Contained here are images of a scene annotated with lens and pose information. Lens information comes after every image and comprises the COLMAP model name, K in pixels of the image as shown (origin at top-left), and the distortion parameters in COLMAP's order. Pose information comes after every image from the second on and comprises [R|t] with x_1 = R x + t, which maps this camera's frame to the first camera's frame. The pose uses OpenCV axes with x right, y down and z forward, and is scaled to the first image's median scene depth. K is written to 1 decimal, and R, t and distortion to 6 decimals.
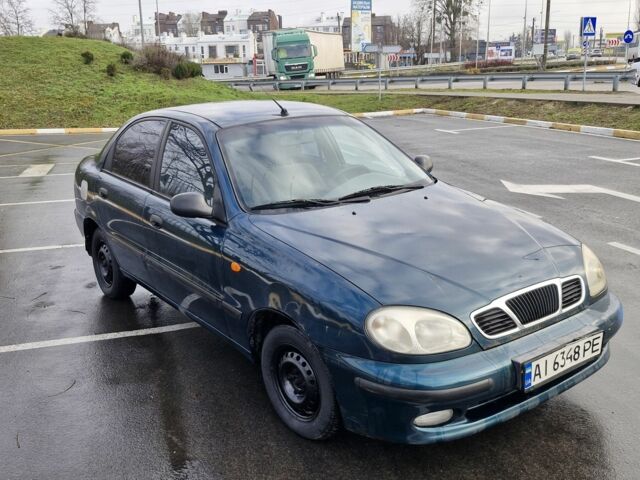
lens RADIAL K [[660.3, 0, 320.0], [0, 660.3, 240.0], [0, 0, 1]] dist [0.107014, -0.170977]
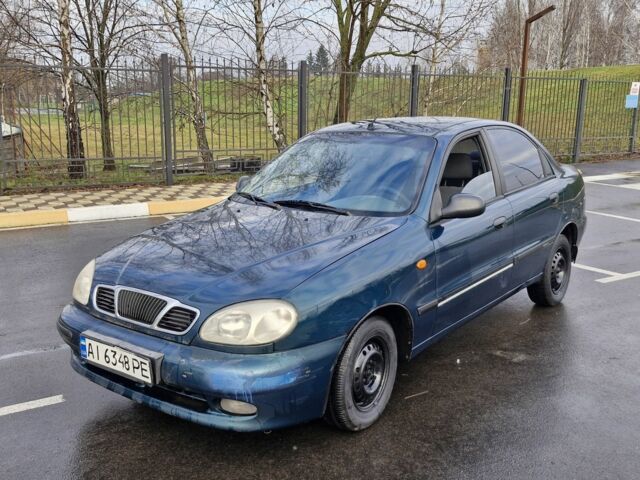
lens RADIAL K [[660.3, 0, 320.0], [0, 660.3, 240.0], [0, 0, 1]] dist [0.107014, -0.170977]
pose [[0.270152, 0.231369, -0.934605, 0.959336], [-0.252288, 0.953792, 0.163194, -0.176873], [0.929176, 0.191703, 0.316040, 0.636151]]
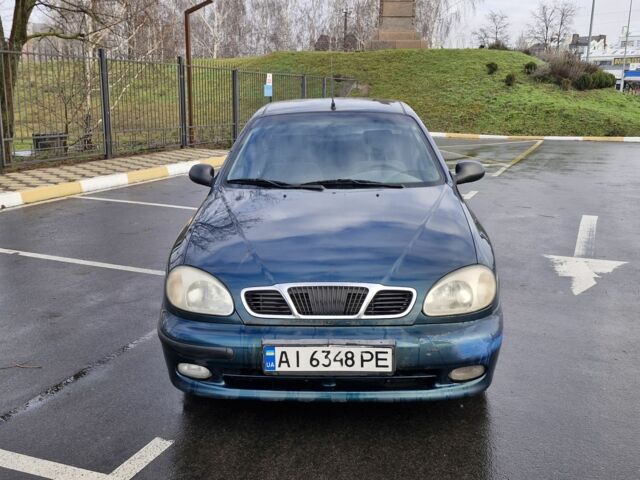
lens RADIAL K [[660.3, 0, 320.0], [0, 660.3, 240.0], [0, 0, 1]] dist [0.107014, -0.170977]
pose [[0.774483, 0.169218, -0.609542, 0.625796], [-0.180467, 0.982619, 0.043487, -0.022482], [0.606306, 0.076322, 0.791560, 0.145598]]
